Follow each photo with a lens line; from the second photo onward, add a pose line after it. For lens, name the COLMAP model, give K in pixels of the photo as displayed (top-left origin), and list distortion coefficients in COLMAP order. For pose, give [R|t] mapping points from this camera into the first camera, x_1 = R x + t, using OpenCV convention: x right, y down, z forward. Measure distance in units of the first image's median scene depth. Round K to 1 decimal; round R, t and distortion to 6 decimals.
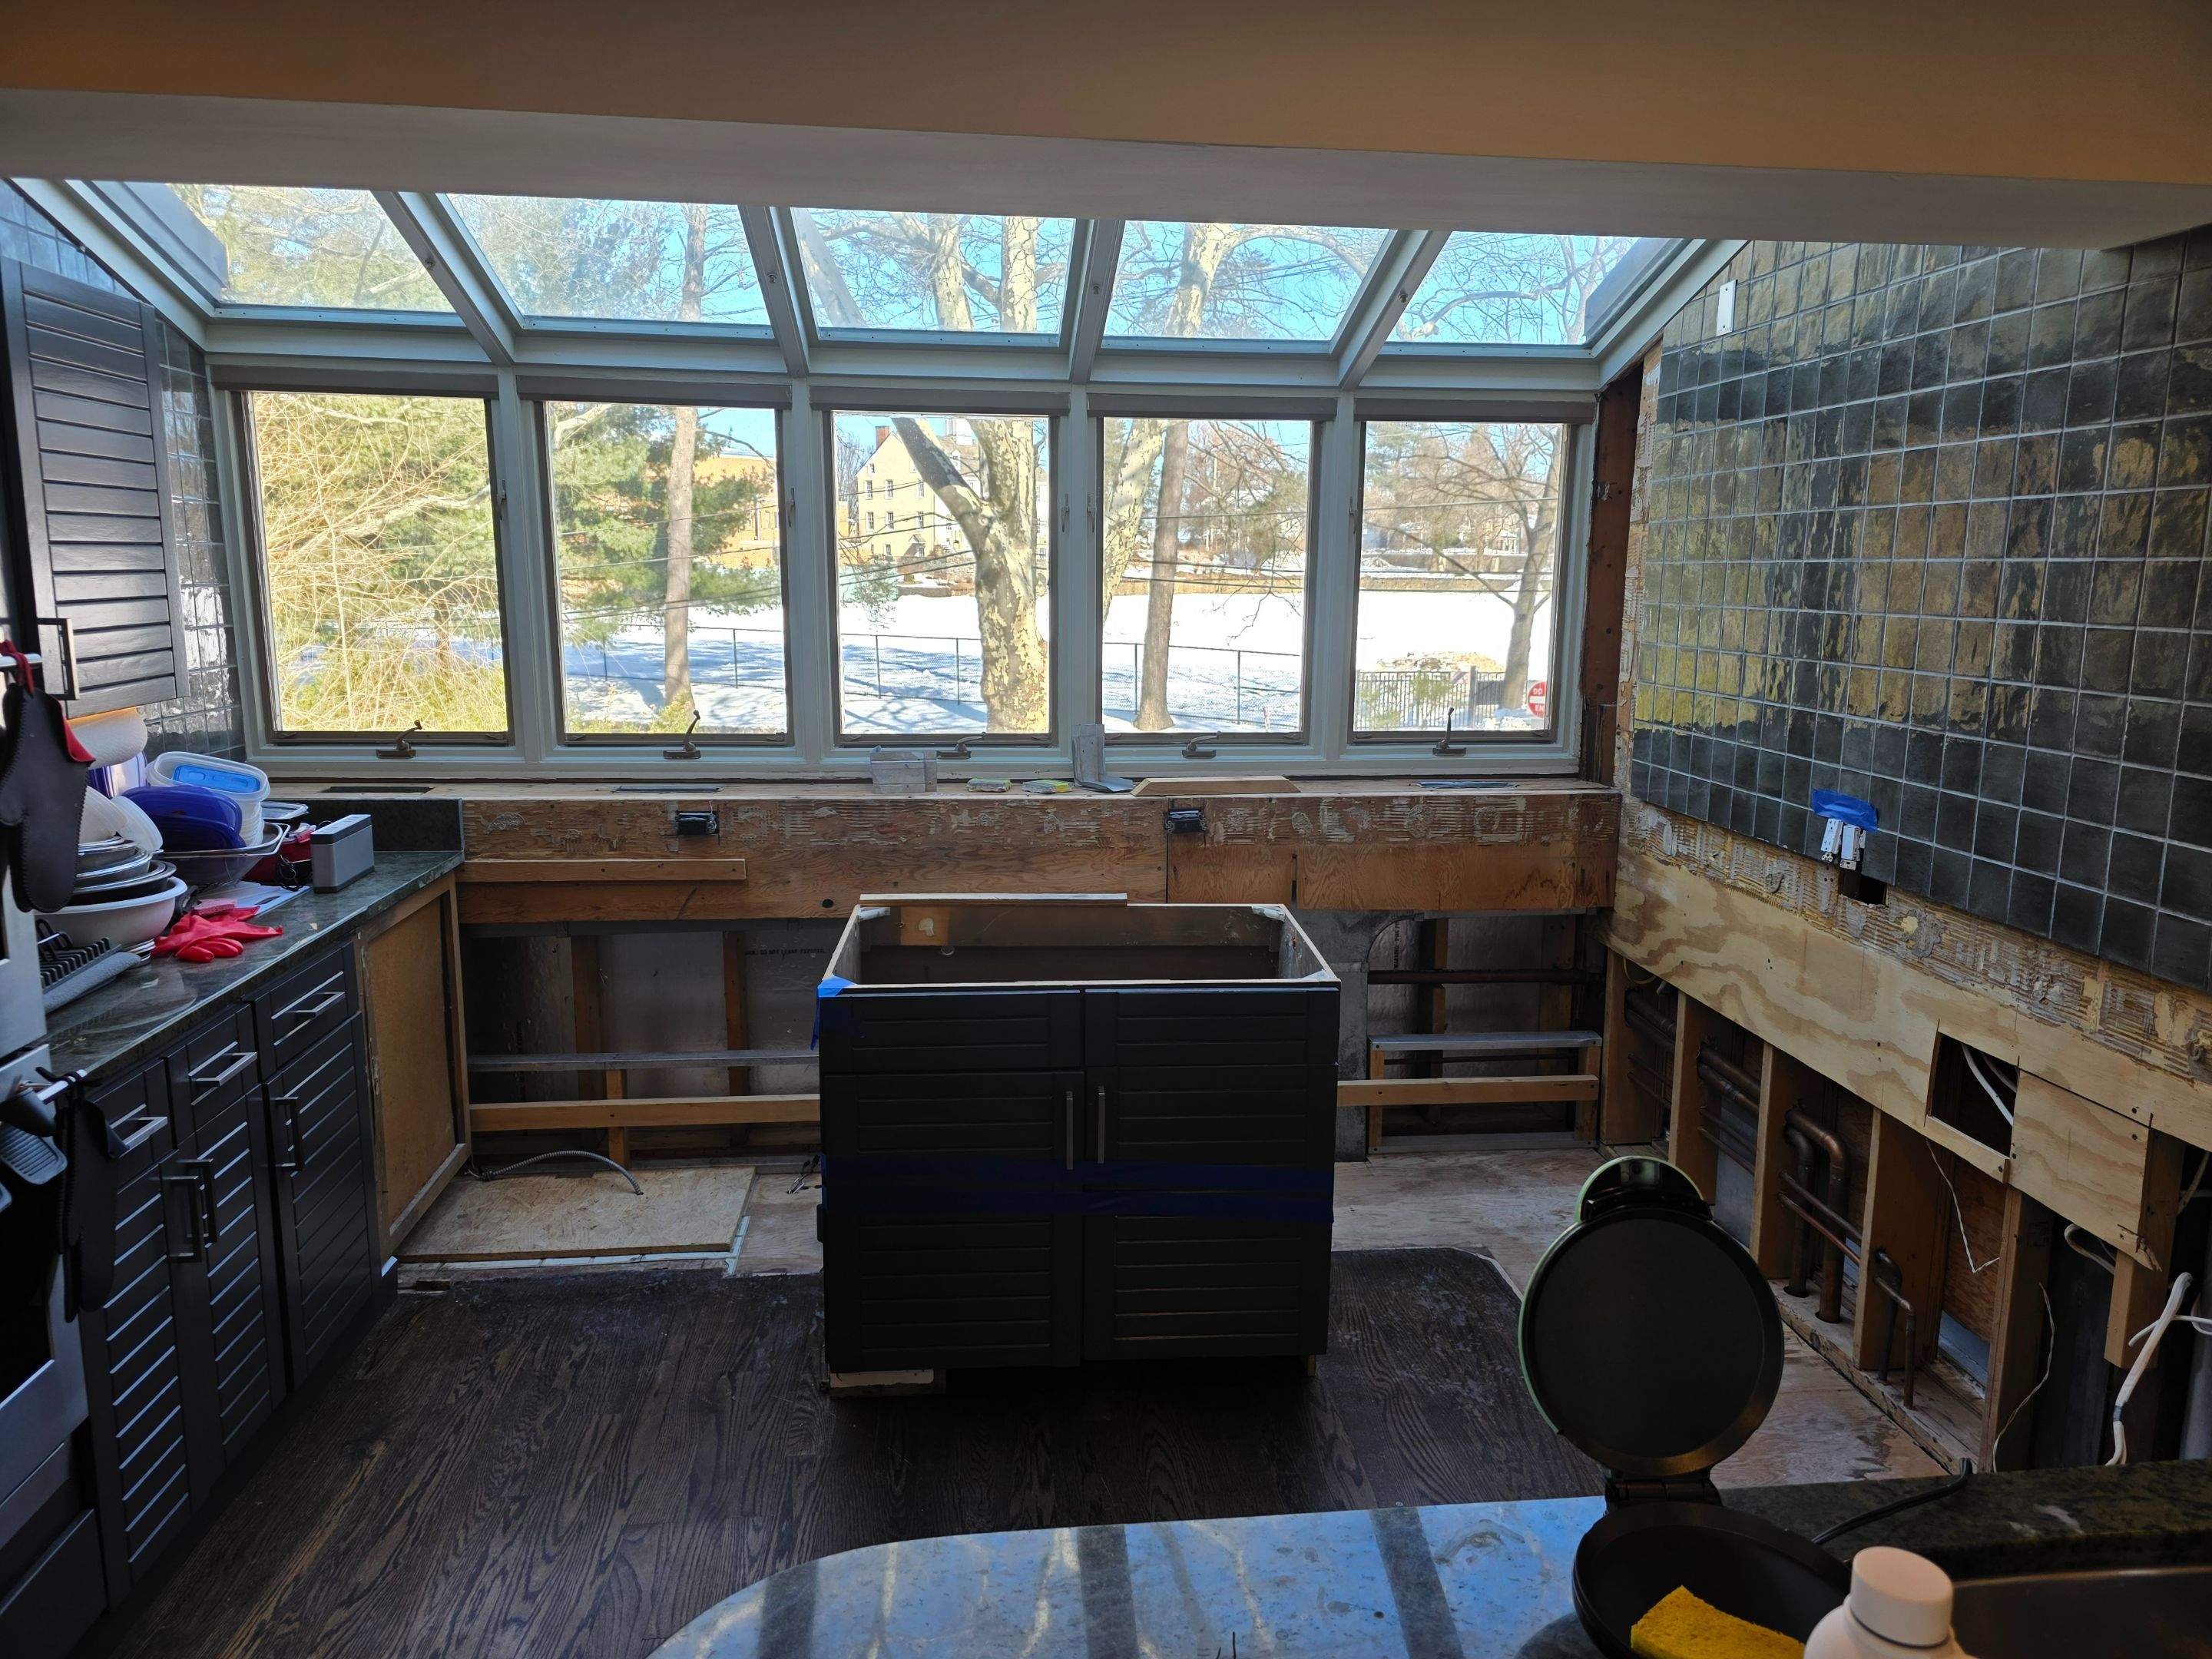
lens RADIAL K [[1473.1, 0, 1117.9], [0, 1473.1, 825.2], [0, 0, 1]] dist [0.065594, -0.059959]
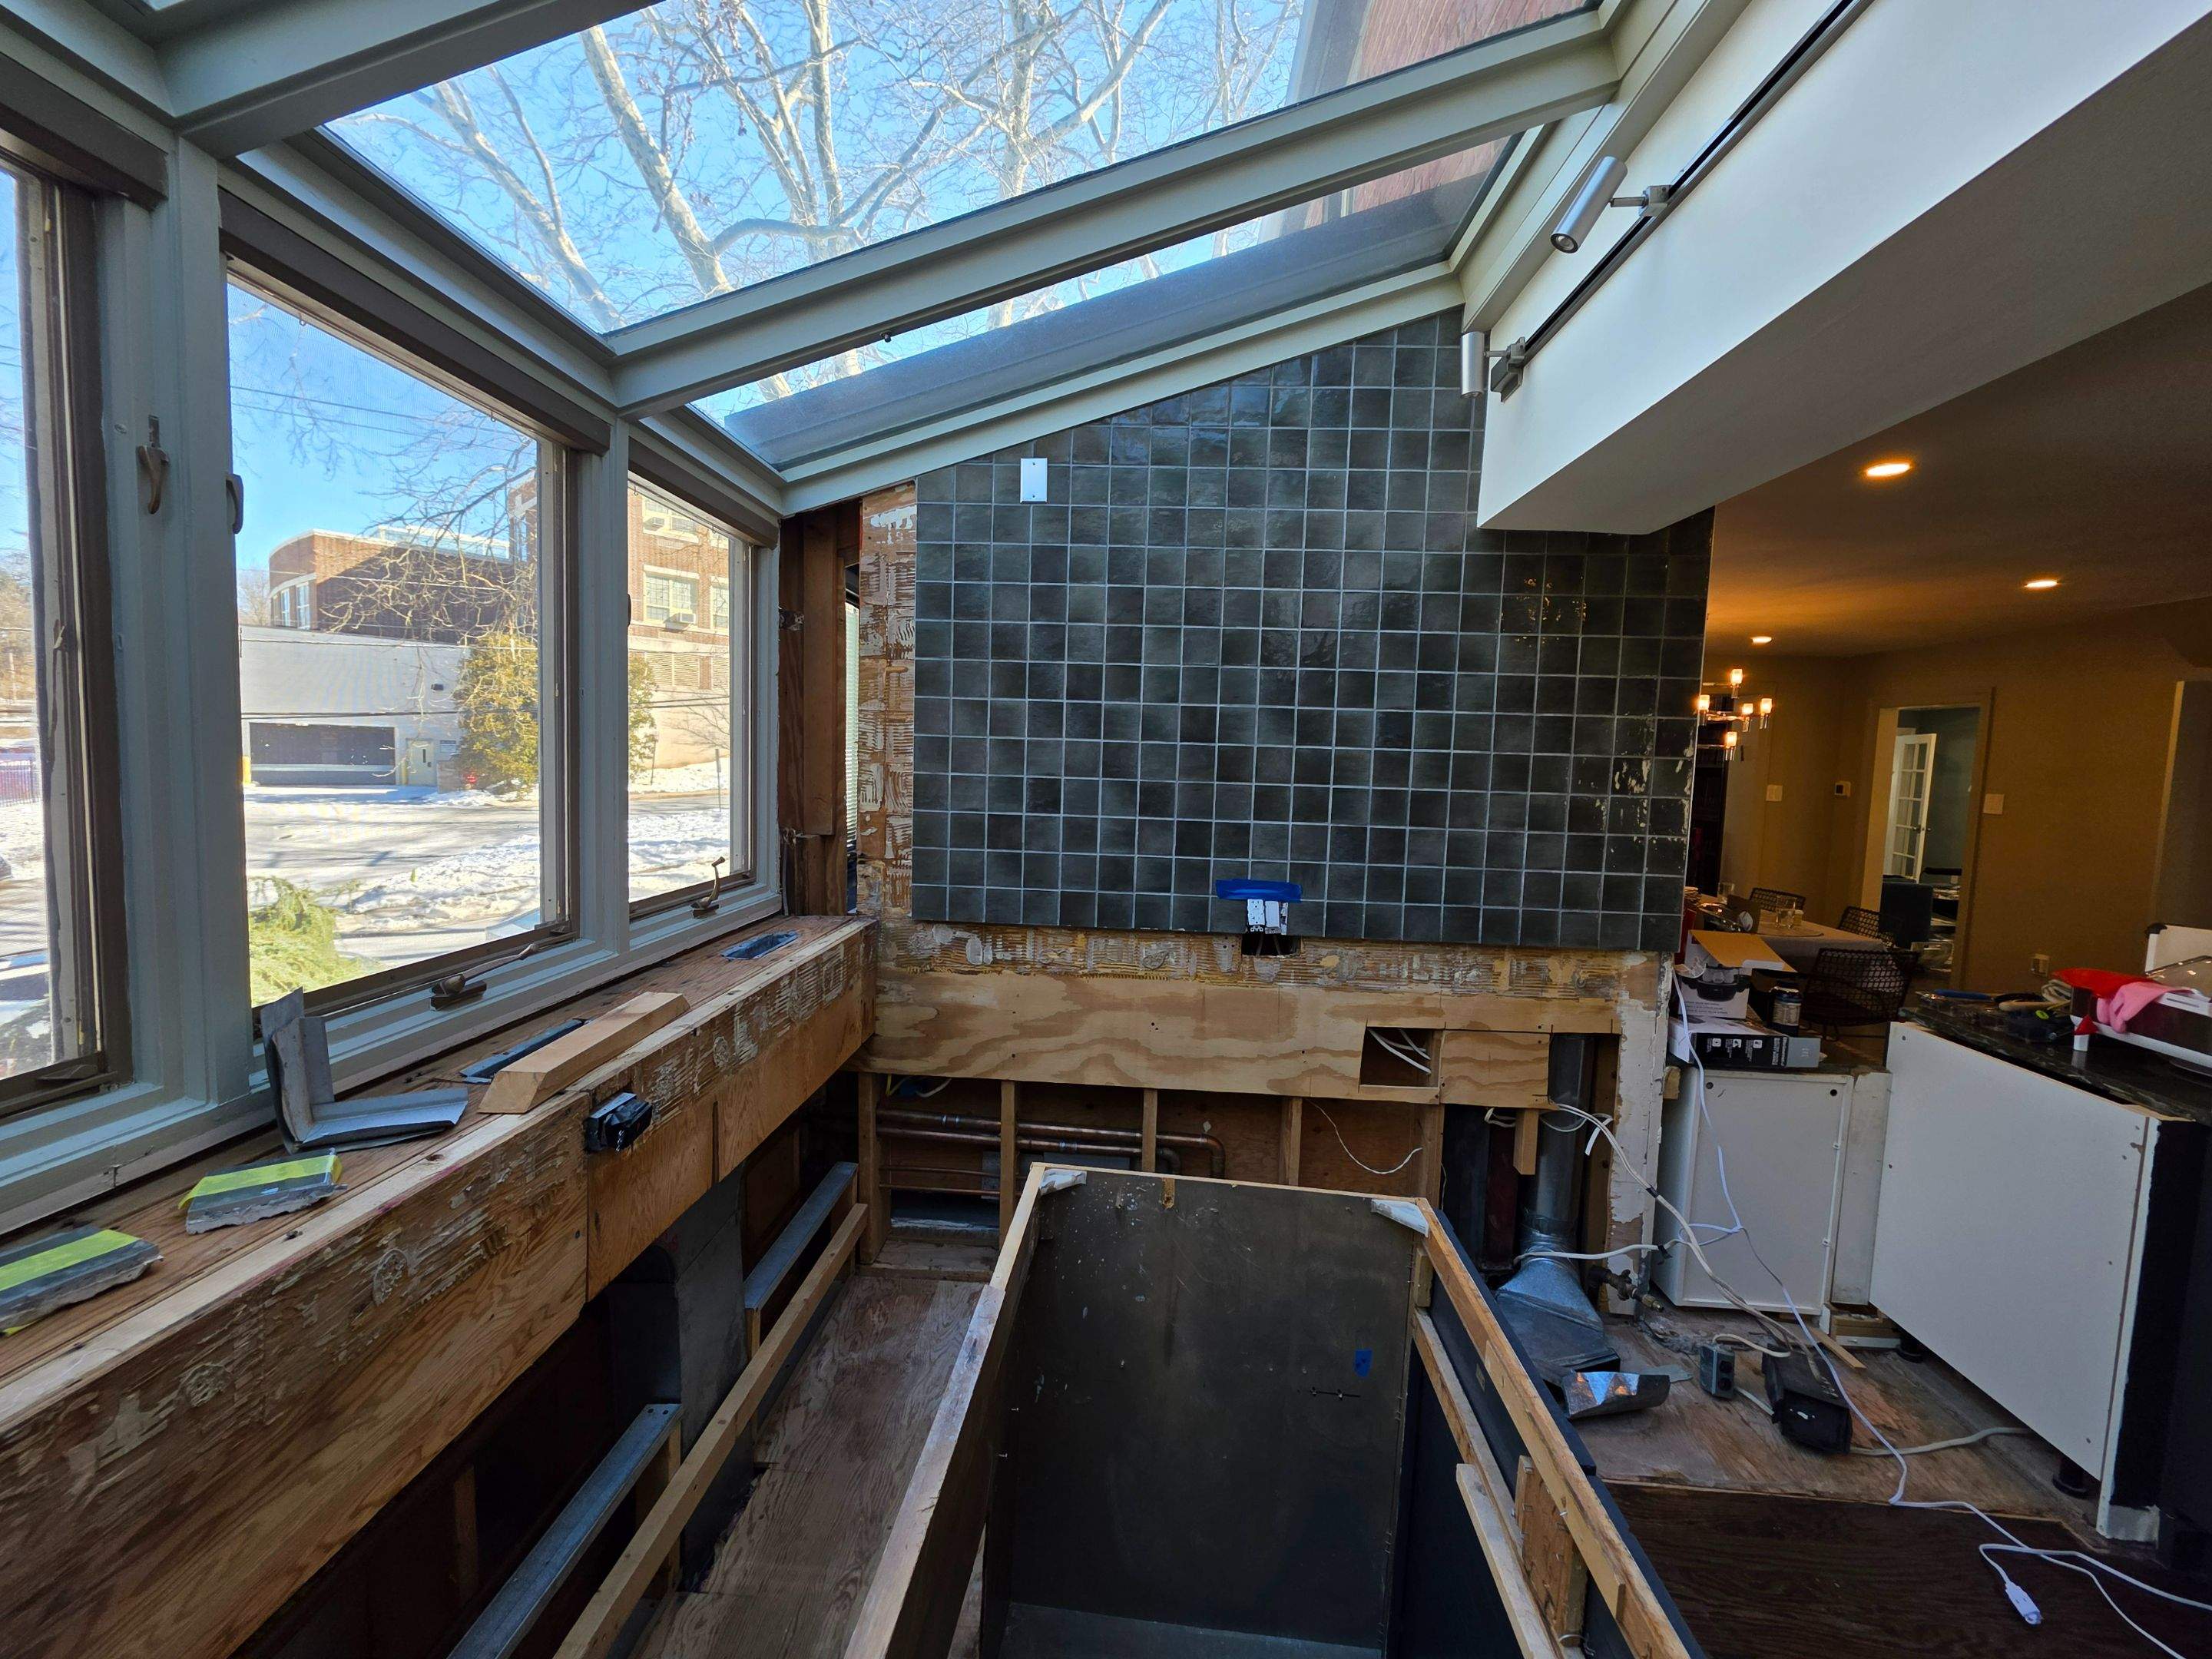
lens RADIAL K [[875.2, 0, 1108.9], [0, 875.2, 819.4], [0, 0, 1]] dist [0.004895, -0.001831]
pose [[0.158853, -0.076862, 0.984306, -0.236828], [0.139153, 0.988756, 0.054752, -0.106257], [-0.977447, 0.128271, 0.167763, 0.775462]]
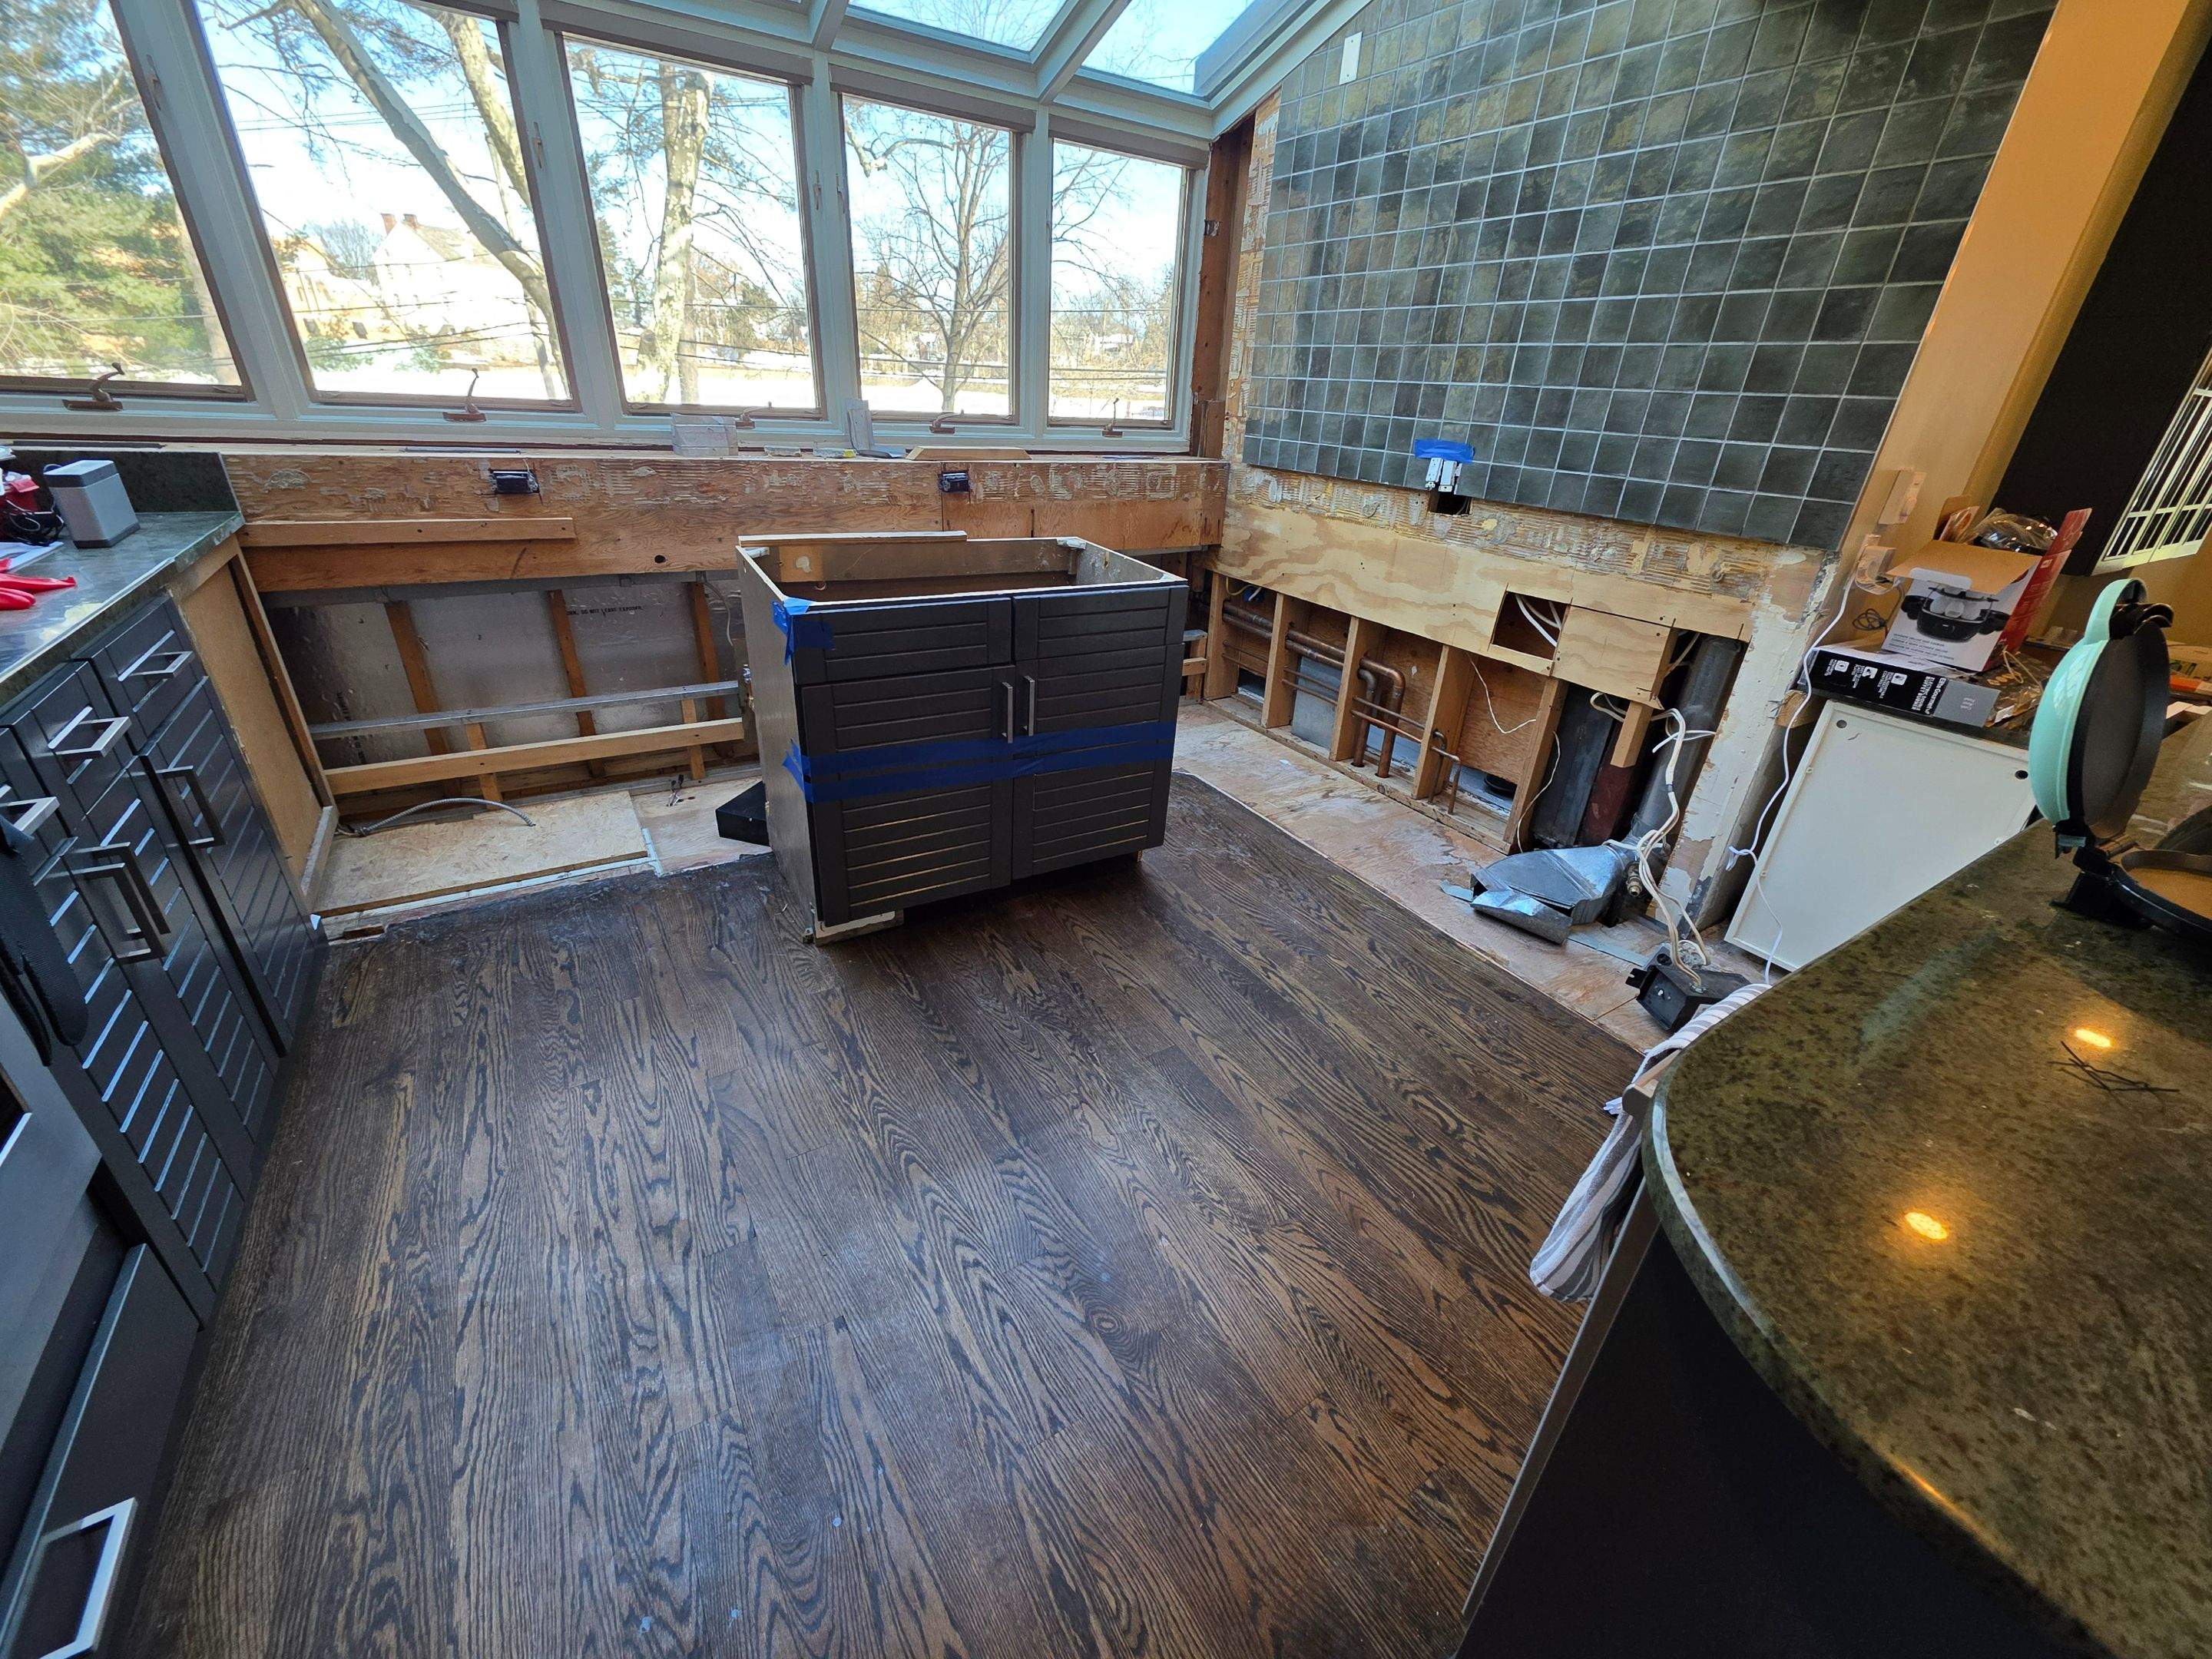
lens RADIAL K [[875.2, 0, 1108.9], [0, 875.2, 819.4], [0, 0, 1]] dist [0.004895, -0.001831]
pose [[0.898204, -0.161692, 0.408761, -0.196805], [0.032889, 0.952005, 0.304310, 0.050521], [-0.438347, -0.259889, 0.860412, 0.216521]]
